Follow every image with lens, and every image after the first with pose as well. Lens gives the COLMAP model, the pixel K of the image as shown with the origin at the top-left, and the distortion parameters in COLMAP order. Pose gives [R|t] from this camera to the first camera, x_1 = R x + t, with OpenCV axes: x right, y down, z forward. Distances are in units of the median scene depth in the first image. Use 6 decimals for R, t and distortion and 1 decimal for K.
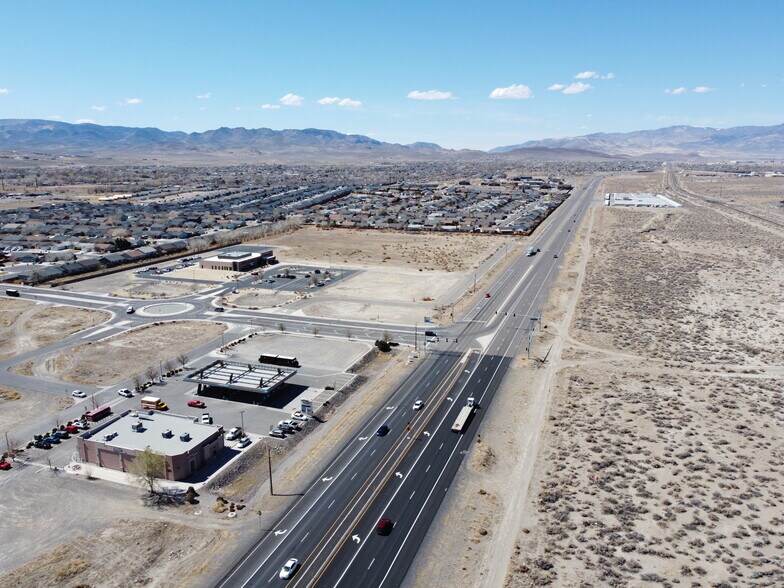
lens RADIAL K [[593.3, 0, 396.3], [0, 593.3, 294.7], [0, 0, 1]] dist [0.000120, -0.003032]
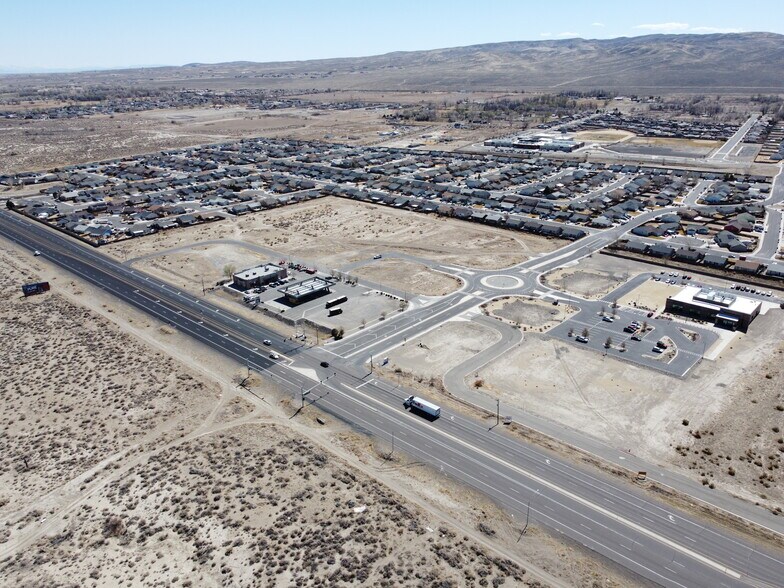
lens RADIAL K [[593.3, 0, 396.6], [0, 593.3, 292.4], [0, 0, 1]] dist [0.000120, -0.003032]
pose [[-0.386415, 0.337651, -0.858298, 0.922076], [-0.197134, 0.878841, 0.434484, -0.533259], [0.901011, 0.337091, -0.273035, 1.309786]]
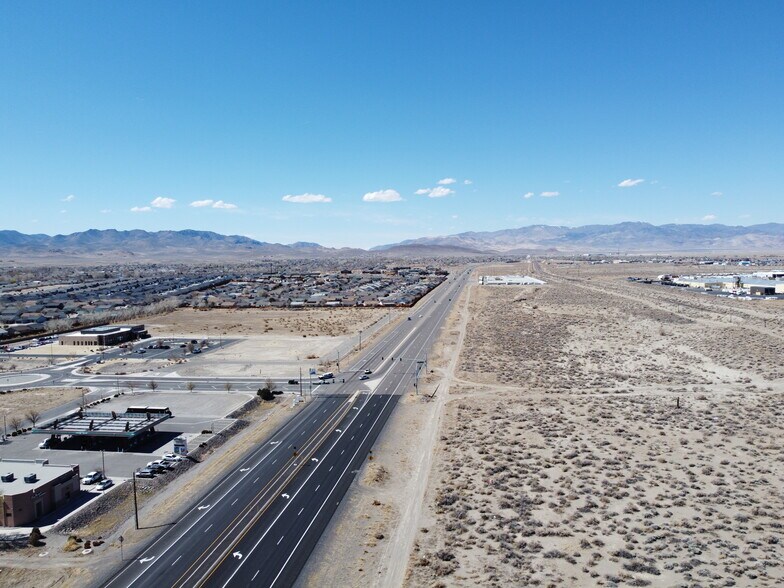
lens RADIAL K [[593.3, 0, 396.4], [0, 593.3, 297.3], [0, 0, 1]] dist [0.000120, -0.003032]
pose [[0.980470, -0.030341, 0.194313, 0.001787], [0.060846, 0.986351, -0.153004, 0.082331], [-0.187018, 0.161839, 0.968934, 0.017624]]
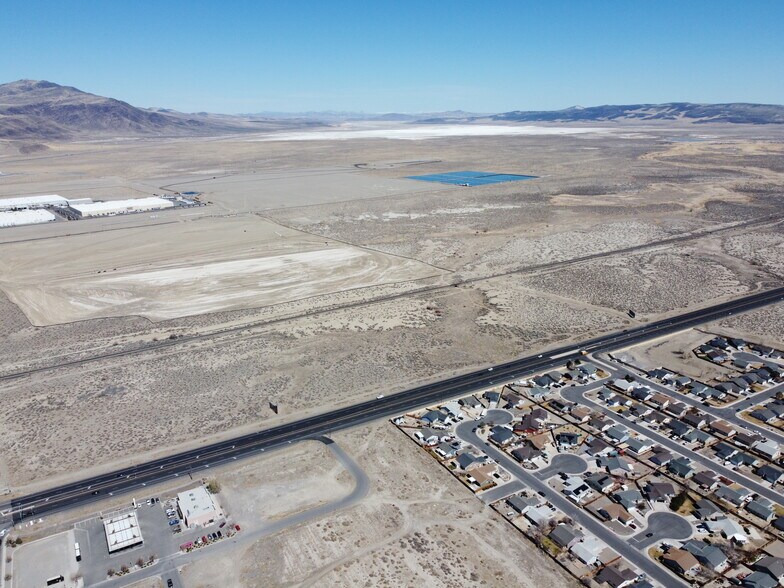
lens RADIAL K [[593.3, 0, 393.5], [0, 593.3, 293.8], [0, 0, 1]] dist [0.000120, -0.003032]
pose [[-0.768631, -0.178271, 0.614350, -1.422431], [0.154855, 0.879965, 0.449090, -0.903355], [-0.620666, 0.440320, -0.648762, 0.999538]]
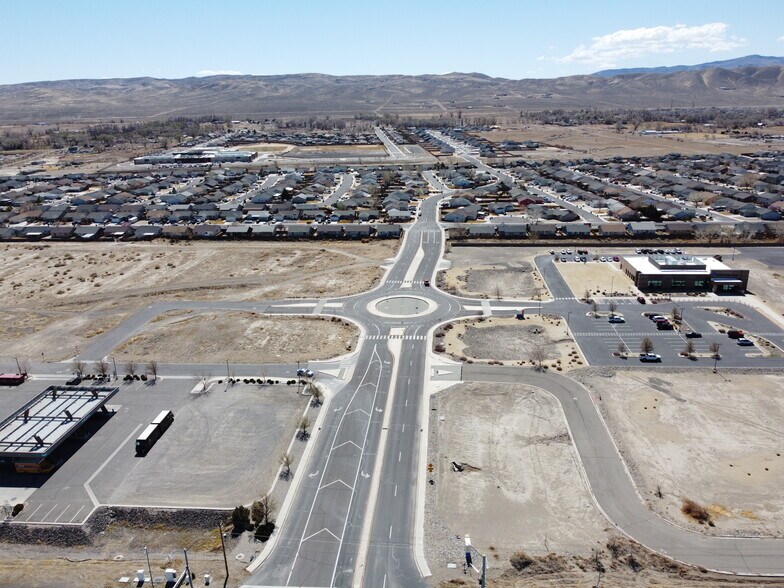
lens RADIAL K [[593.3, 0, 397.0], [0, 593.3, 295.9], [0, 0, 1]] dist [0.000120, -0.003032]
pose [[0.265611, 0.298049, -0.916852, 0.352943], [-0.200143, 0.947340, 0.249979, -0.203595], [0.943077, 0.117104, 0.311276, 0.855523]]
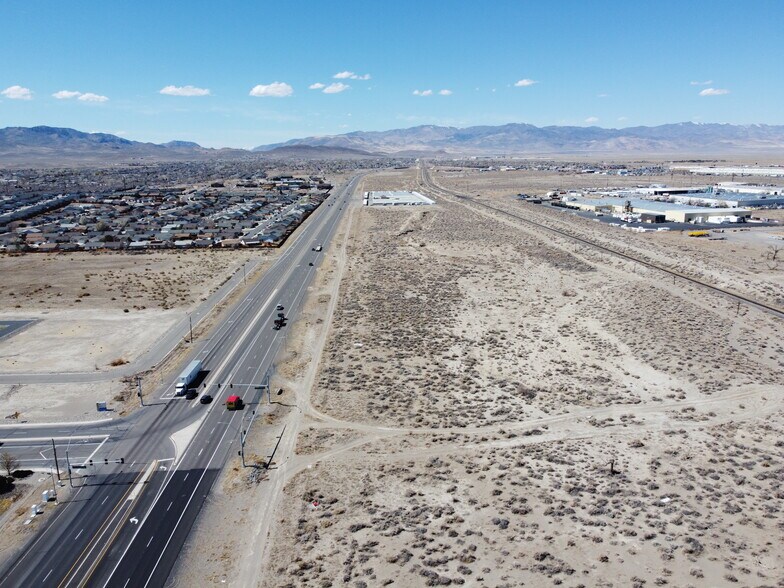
lens RADIAL K [[593.3, 0, 397.4], [0, 593.3, 292.8], [0, 0, 1]] dist [0.000120, -0.003032]
pose [[0.927742, -0.096130, 0.360631, 0.137257], [0.096365, 0.995194, 0.017374, -0.067256], [-0.360568, 0.018634, 0.932547, 0.272168]]
